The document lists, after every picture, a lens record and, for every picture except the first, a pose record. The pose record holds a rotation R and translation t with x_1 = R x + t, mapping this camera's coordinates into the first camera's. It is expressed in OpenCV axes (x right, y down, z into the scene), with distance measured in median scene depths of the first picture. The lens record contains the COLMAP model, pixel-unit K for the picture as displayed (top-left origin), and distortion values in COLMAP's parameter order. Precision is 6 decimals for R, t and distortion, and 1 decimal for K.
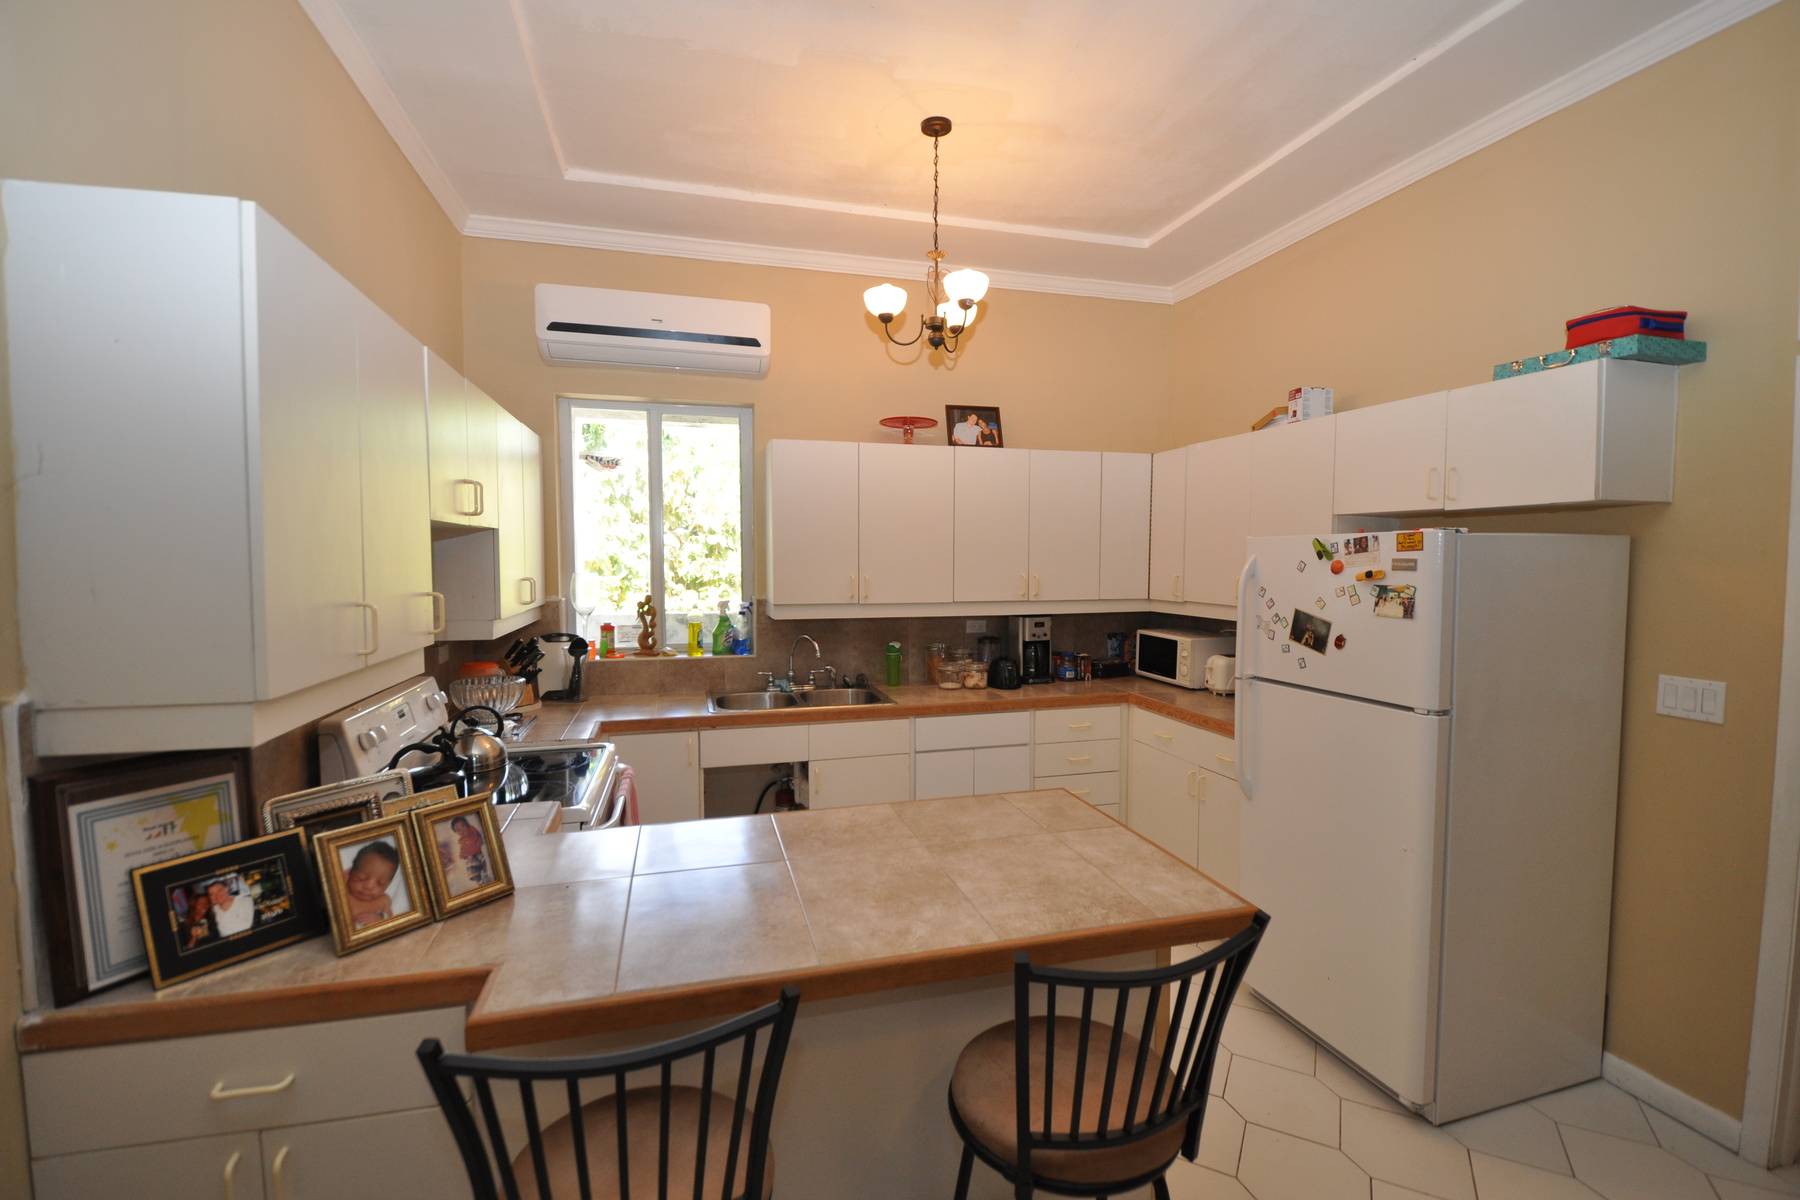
lens RADIAL K [[790.0, 0, 901.1], [0, 790.0, 600.7], [0, 0, 1]] dist [0.033117, -0.035246]
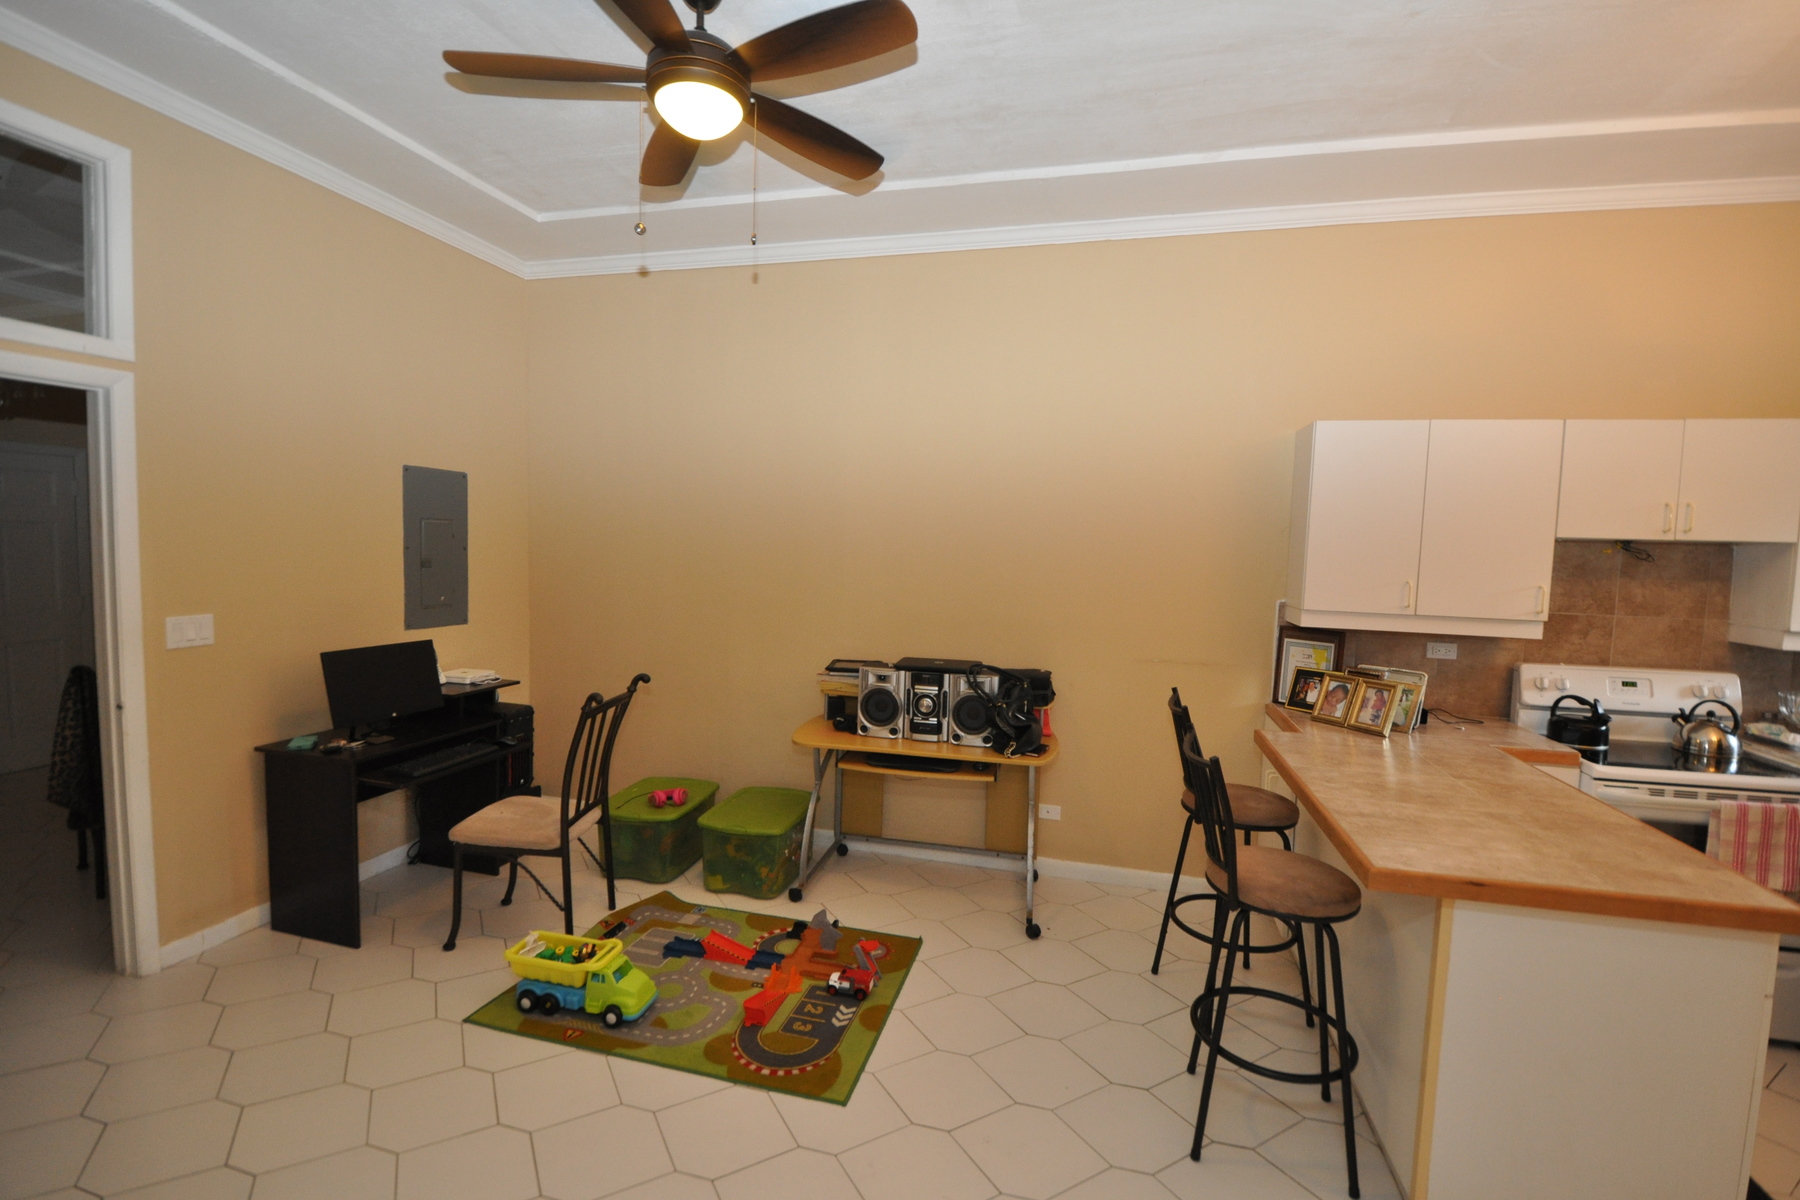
lens RADIAL K [[790.0, 0, 901.1], [0, 790.0, 600.7], [0, 0, 1]] dist [0.033117, -0.035246]
pose [[-0.510891, 0.043717, -0.858533, 1.706442], [-0.080137, 0.991935, 0.098197, -0.044636], [0.855902, 0.118968, -0.503267, 0.937396]]
